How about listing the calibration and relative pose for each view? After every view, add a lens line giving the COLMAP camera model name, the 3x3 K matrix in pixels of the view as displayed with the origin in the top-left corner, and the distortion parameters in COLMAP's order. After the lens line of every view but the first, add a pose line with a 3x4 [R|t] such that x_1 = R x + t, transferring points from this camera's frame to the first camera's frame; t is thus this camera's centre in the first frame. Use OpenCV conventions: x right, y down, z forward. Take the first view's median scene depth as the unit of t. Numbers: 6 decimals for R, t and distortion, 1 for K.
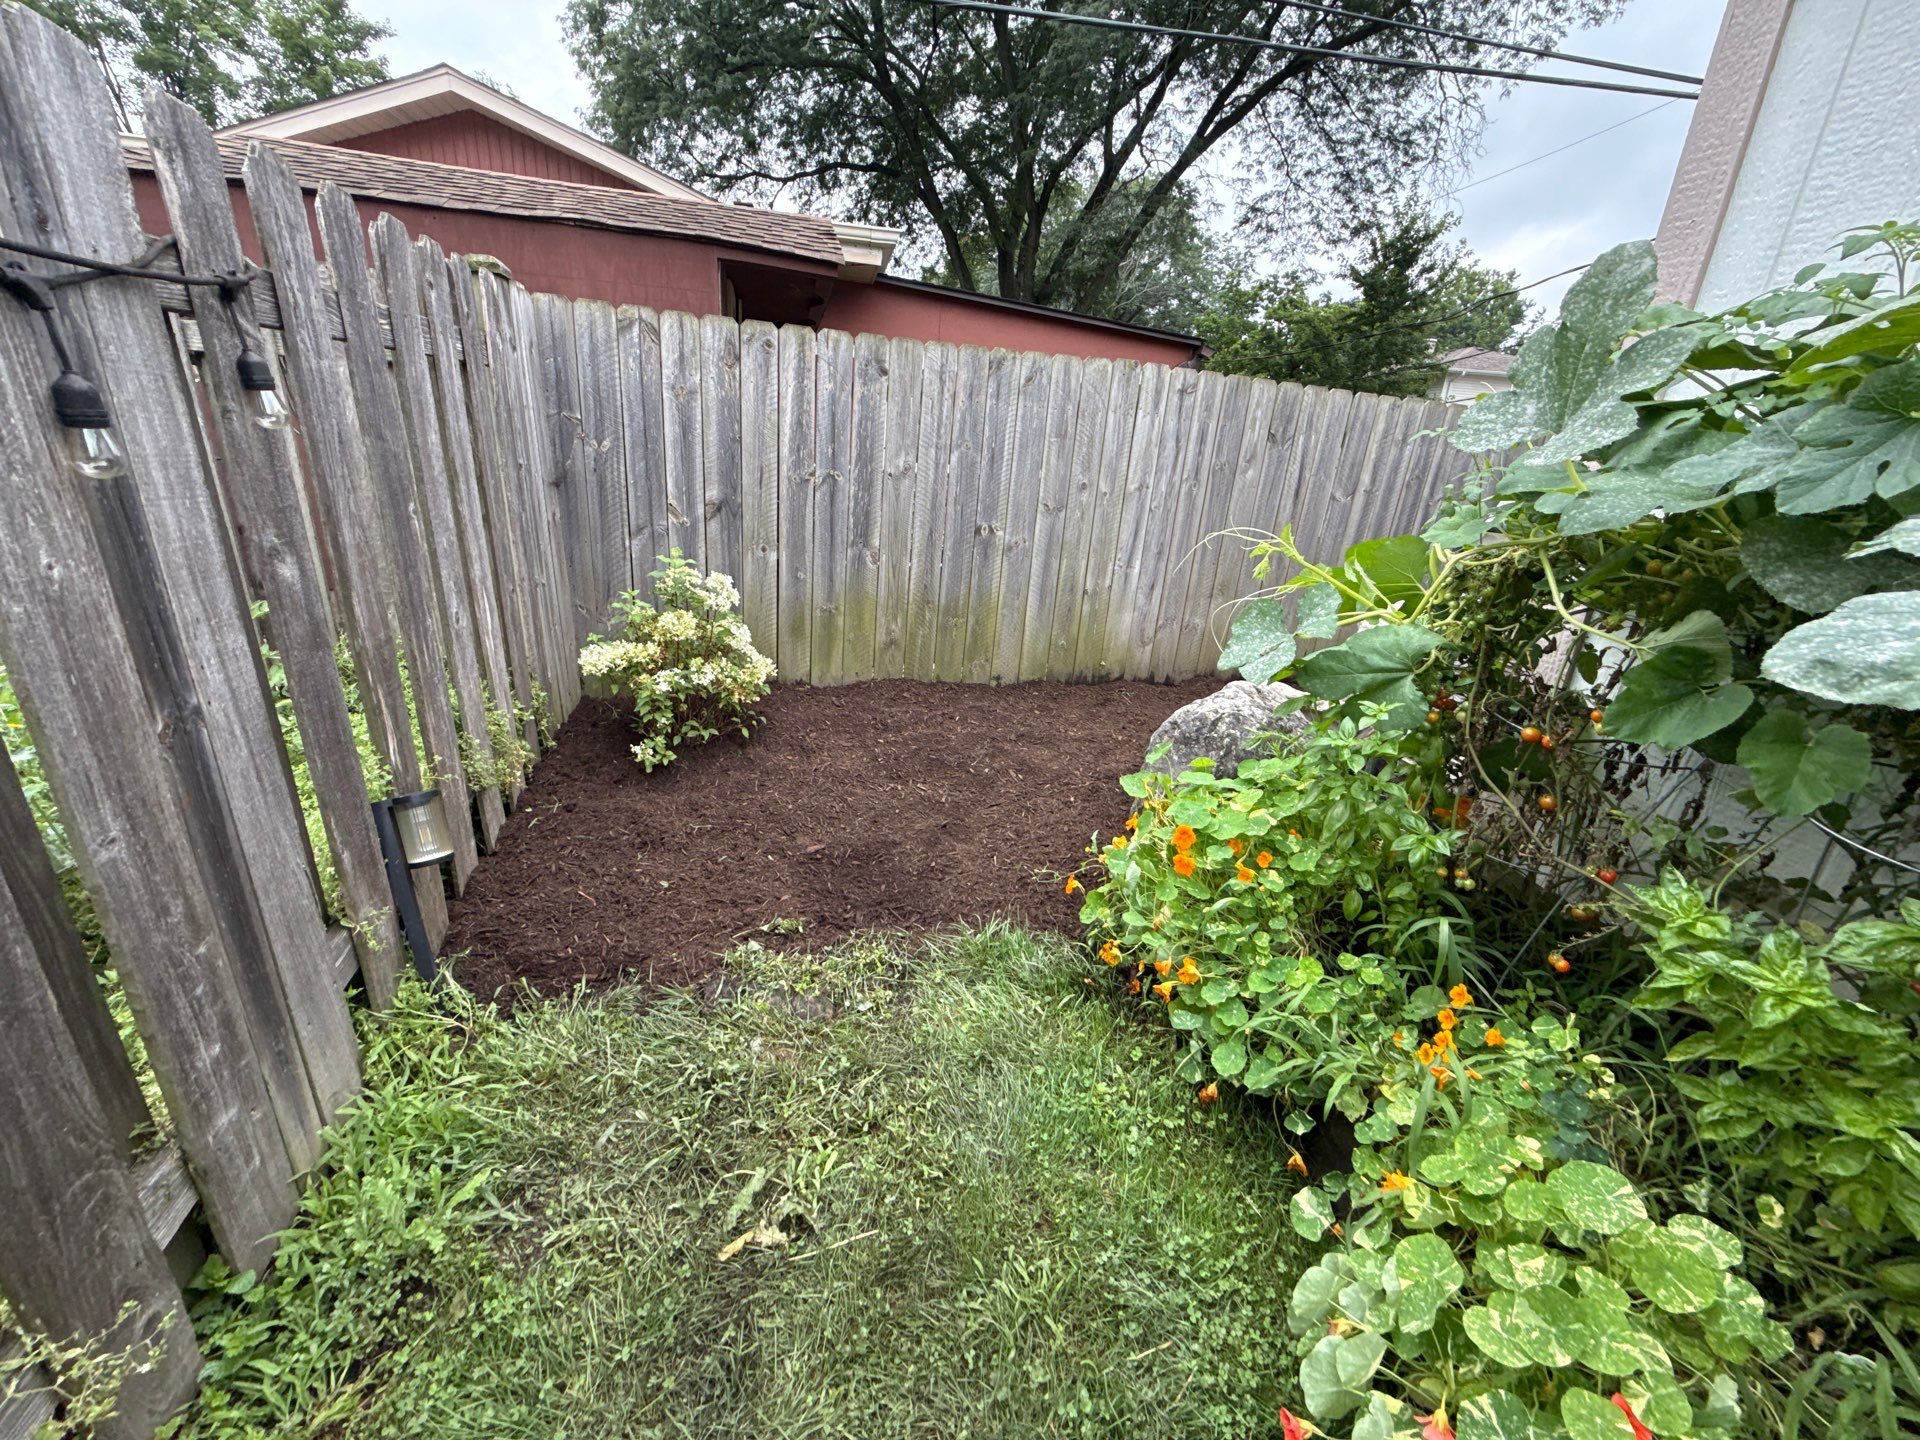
lens RADIAL K [[778.3, 0, 949.9], [0, 778.3, 722.1], [0, 0, 1]] dist [0.001394, -0.000692]
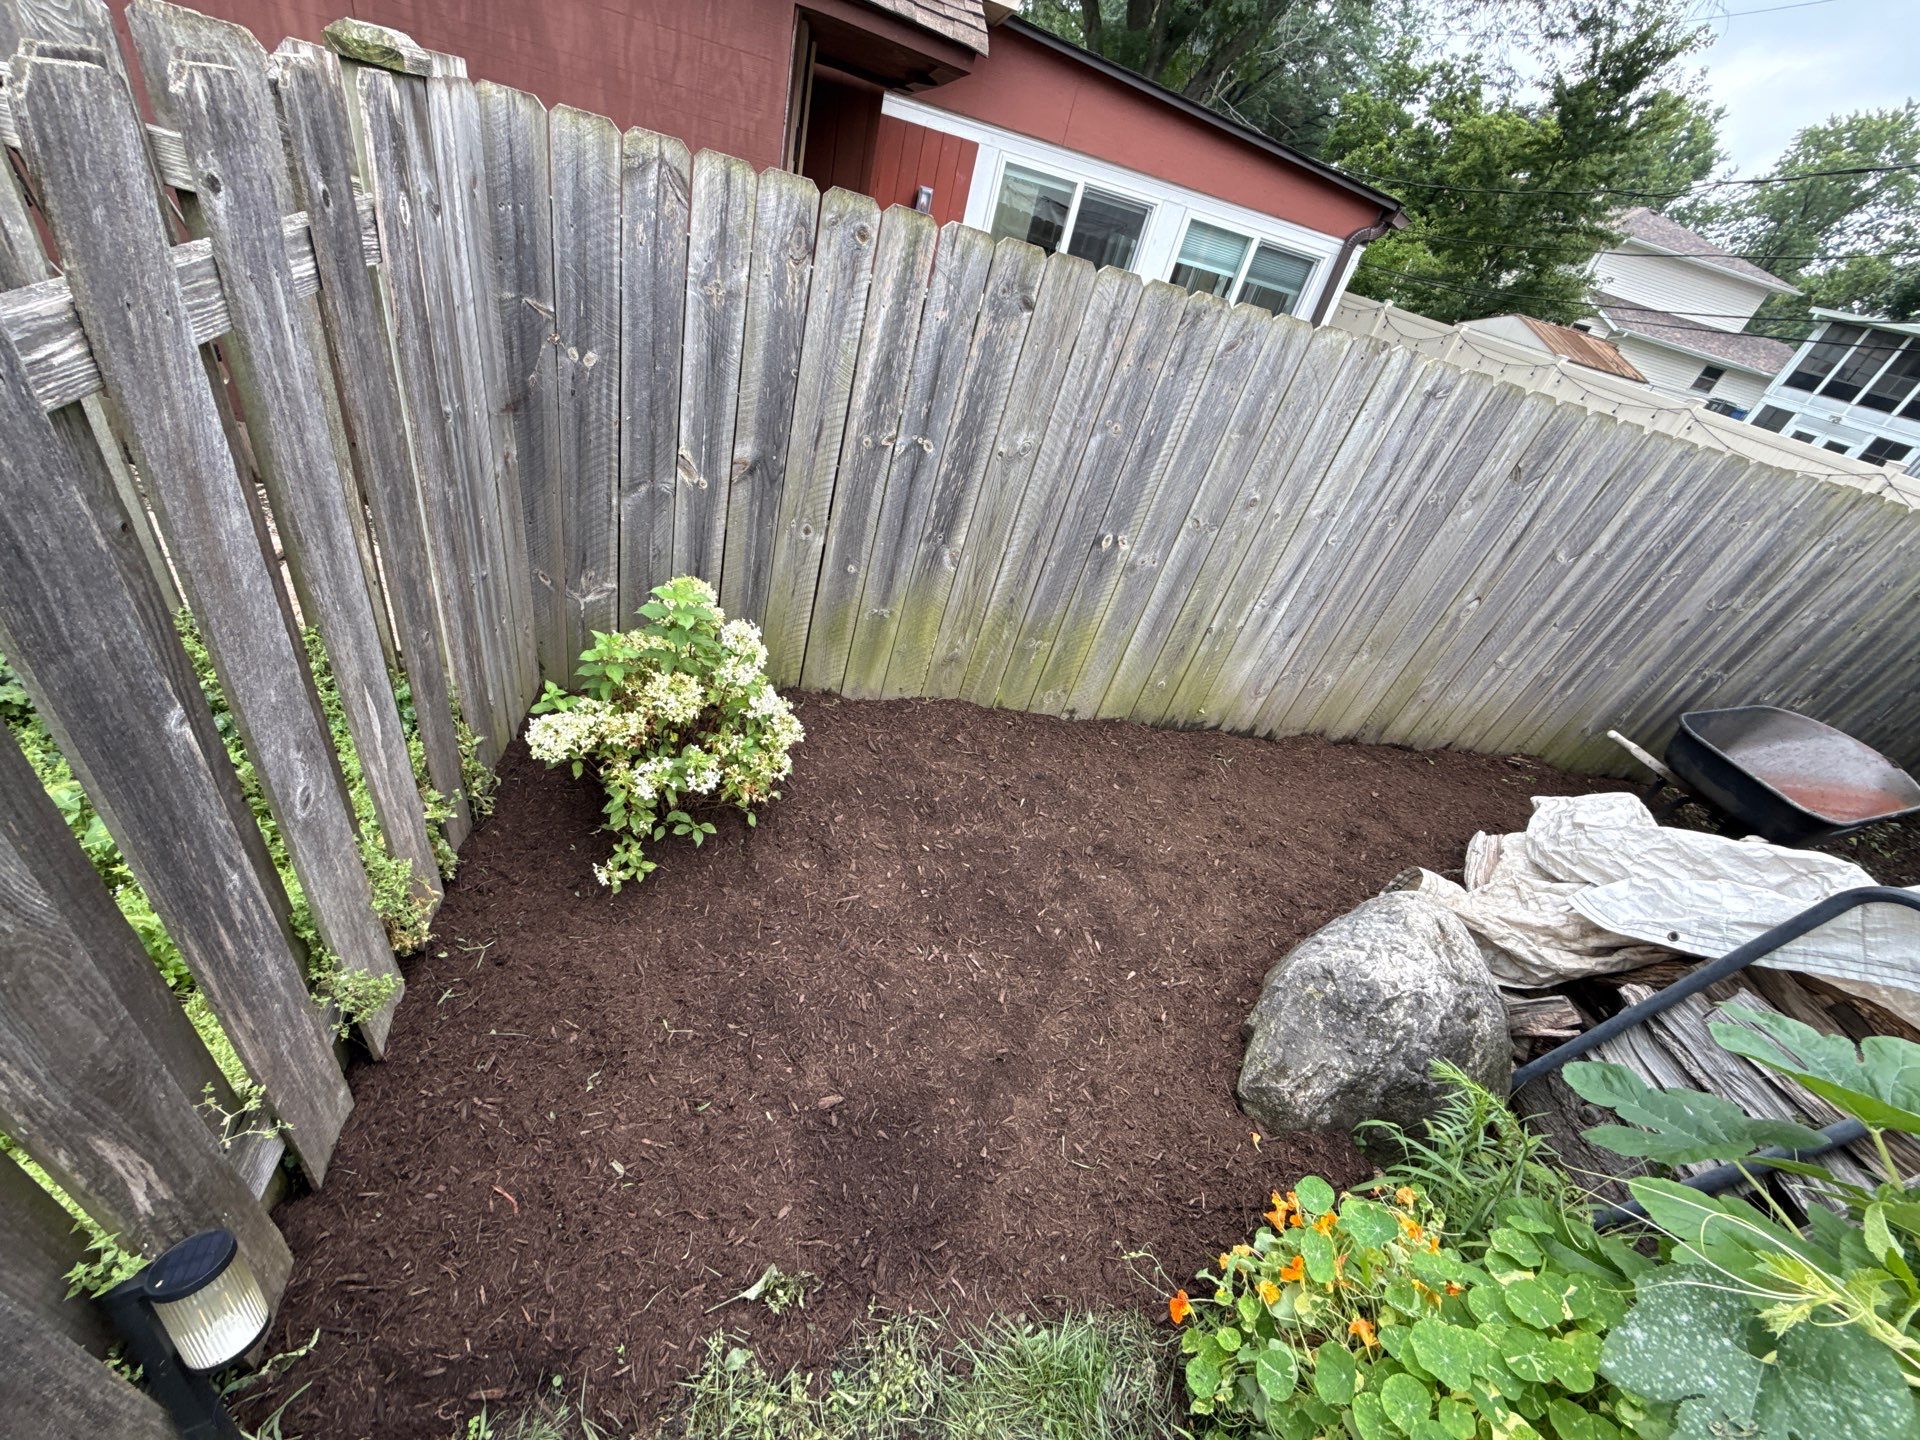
lens RADIAL K [[778.3, 0, 949.9], [0, 778.3, 722.1], [0, 0, 1]] dist [0.001394, -0.000692]
pose [[0.981917, 0.182979, 0.048561, -0.110104], [-0.189300, 0.946021, 0.263077, -0.262574], [0.002198, -0.267512, 0.963552, 0.260677]]
